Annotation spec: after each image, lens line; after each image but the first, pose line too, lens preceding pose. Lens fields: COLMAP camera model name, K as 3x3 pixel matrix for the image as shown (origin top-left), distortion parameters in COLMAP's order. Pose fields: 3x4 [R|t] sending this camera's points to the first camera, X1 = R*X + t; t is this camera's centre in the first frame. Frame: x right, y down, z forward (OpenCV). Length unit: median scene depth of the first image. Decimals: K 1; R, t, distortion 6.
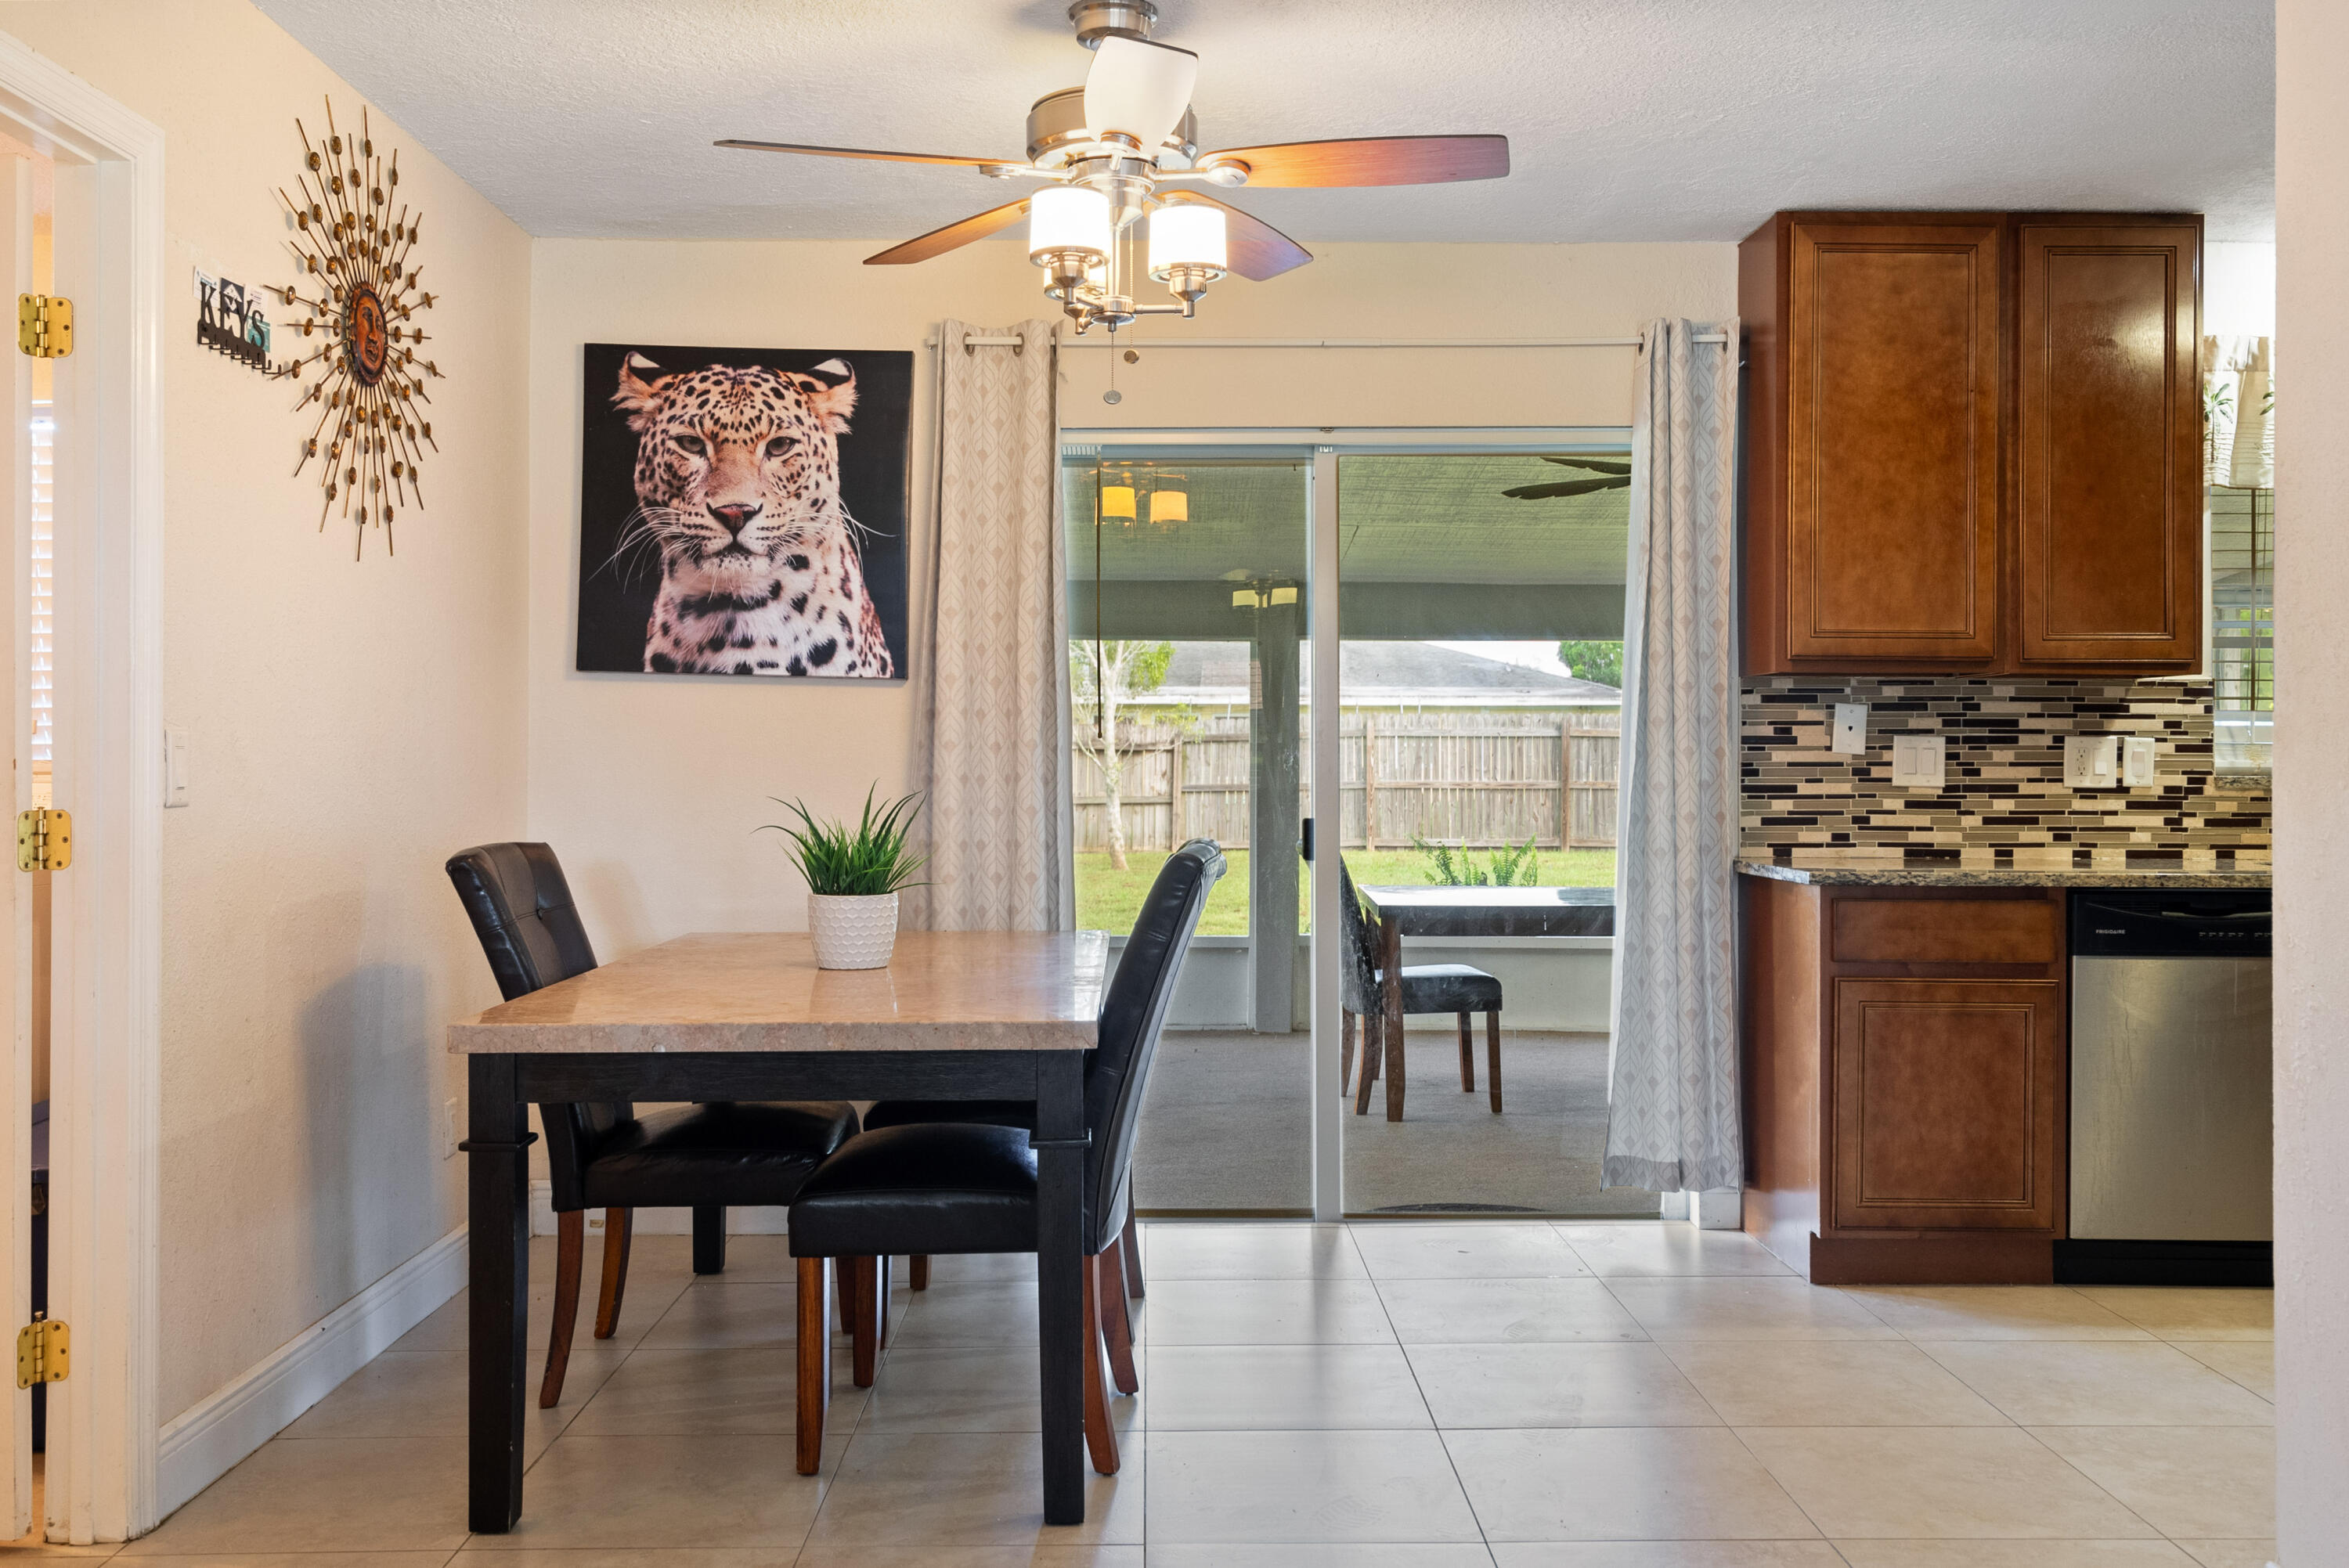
lens RADIAL K [[2047.6, 0, 1152.7], [0, 2047.6, 743.9], [0, 0, 1]] dist [0.014459, 0.001469]
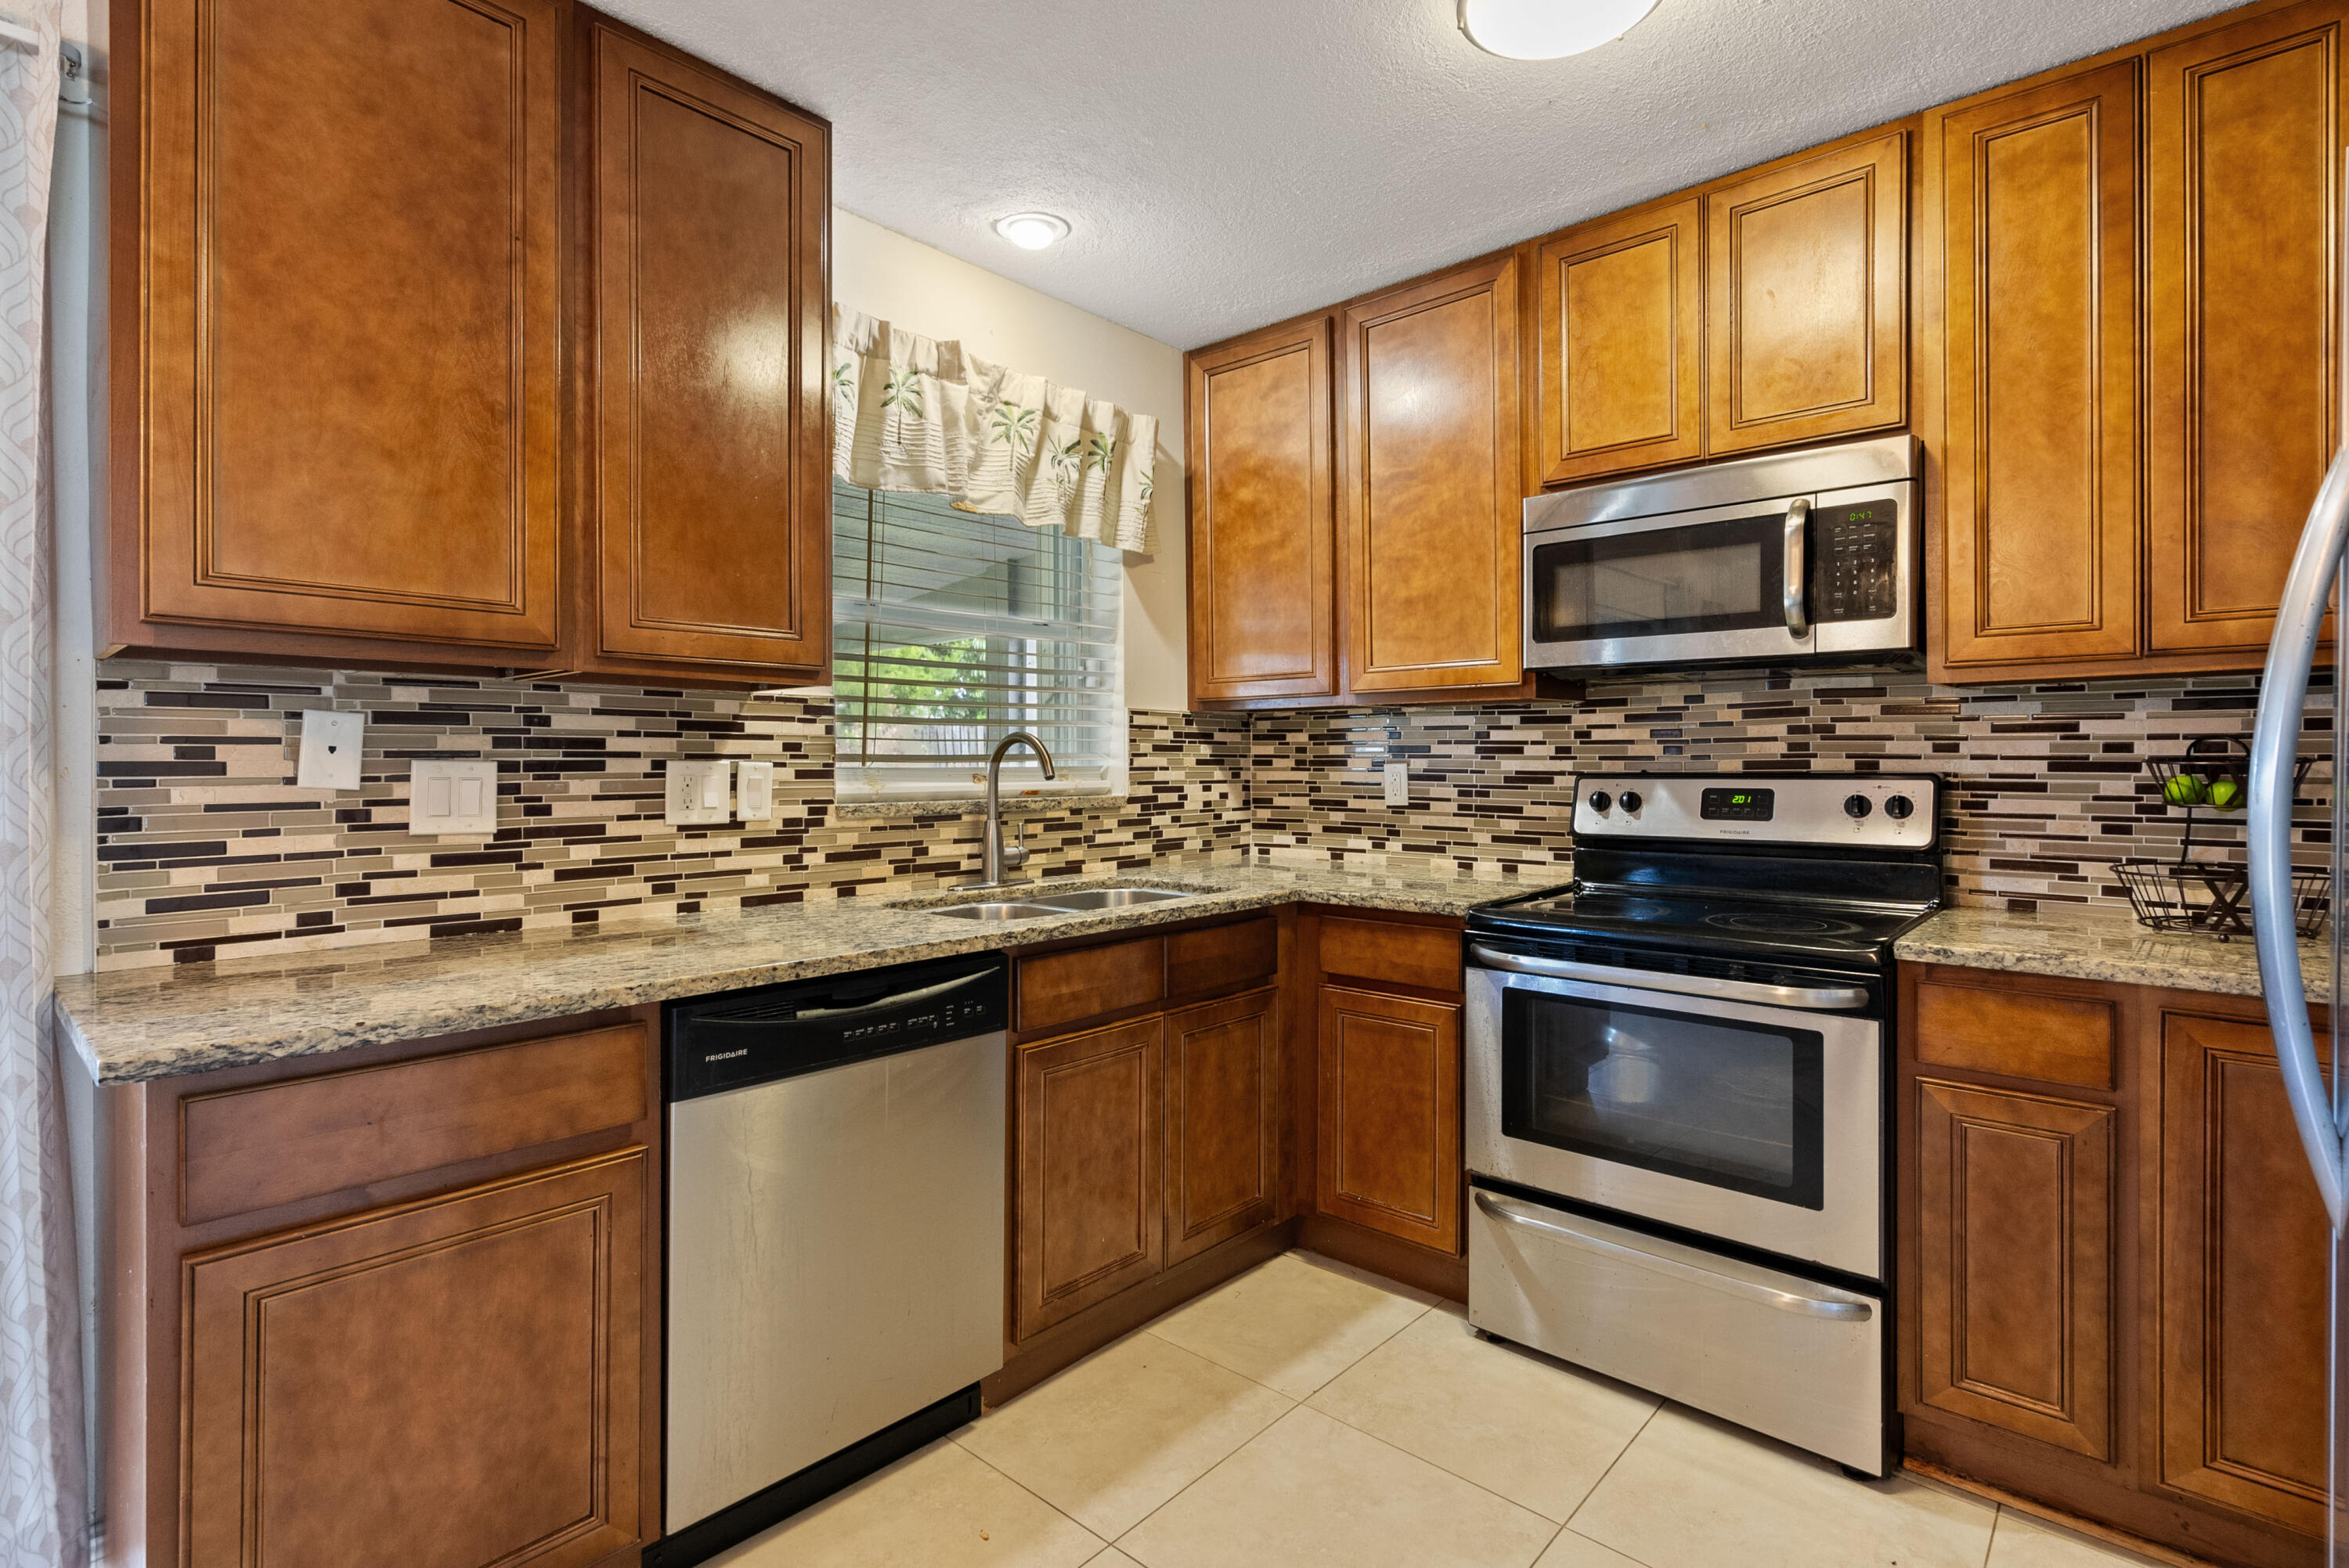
lens RADIAL K [[1102.8, 0, 1175.8], [0, 1102.8, 765.6], [0, 0, 1]] dist [-0.003477, 0.002329]
pose [[0.672631, -0.005909, 0.739954, 0.263987], [-0.000351, 0.999965, 0.008305, -0.005506], [-0.739978, -0.005846, 0.672606, 0.573781]]
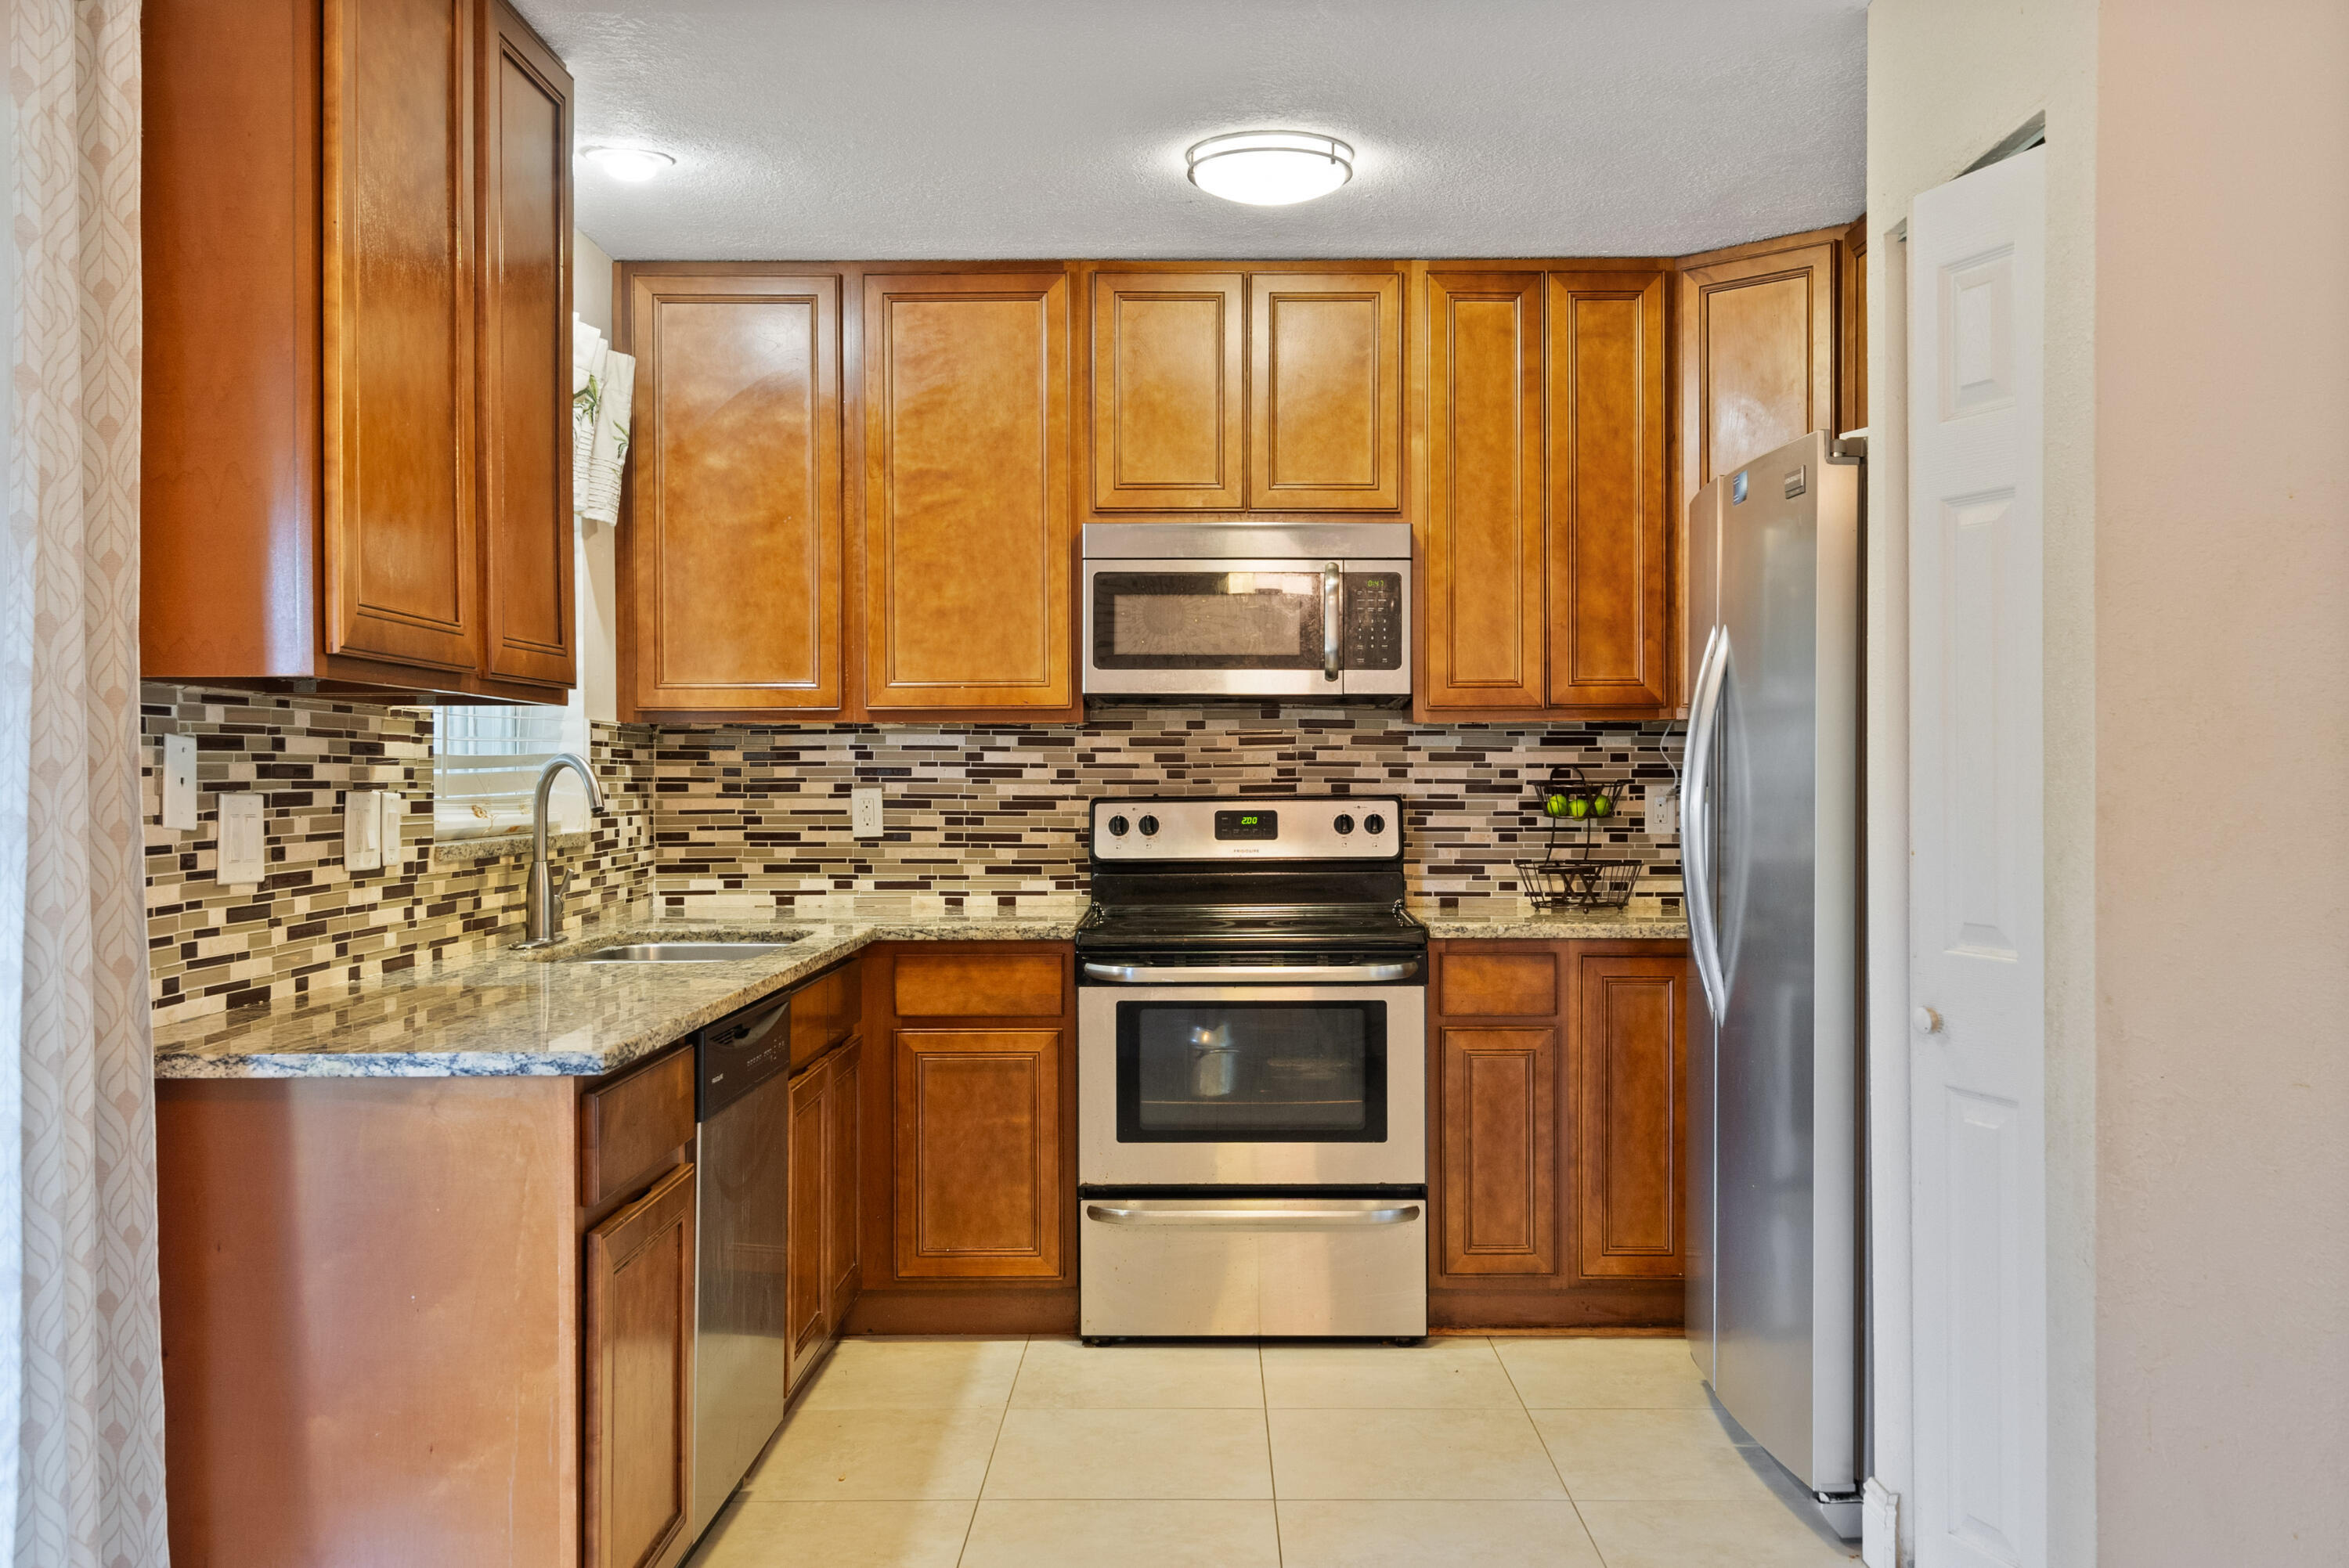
lens RADIAL K [[2056.1, 0, 1173.8], [0, 2056.1, 782.3], [0, 0, 1]] dist [-0.004145, -0.006364]
pose [[0.018822, -0.006647, 0.999801, -0.193625], [-0.001254, 0.999977, 0.006672, -0.011381], [-0.999822, -0.001379, 0.018814, 0.736015]]
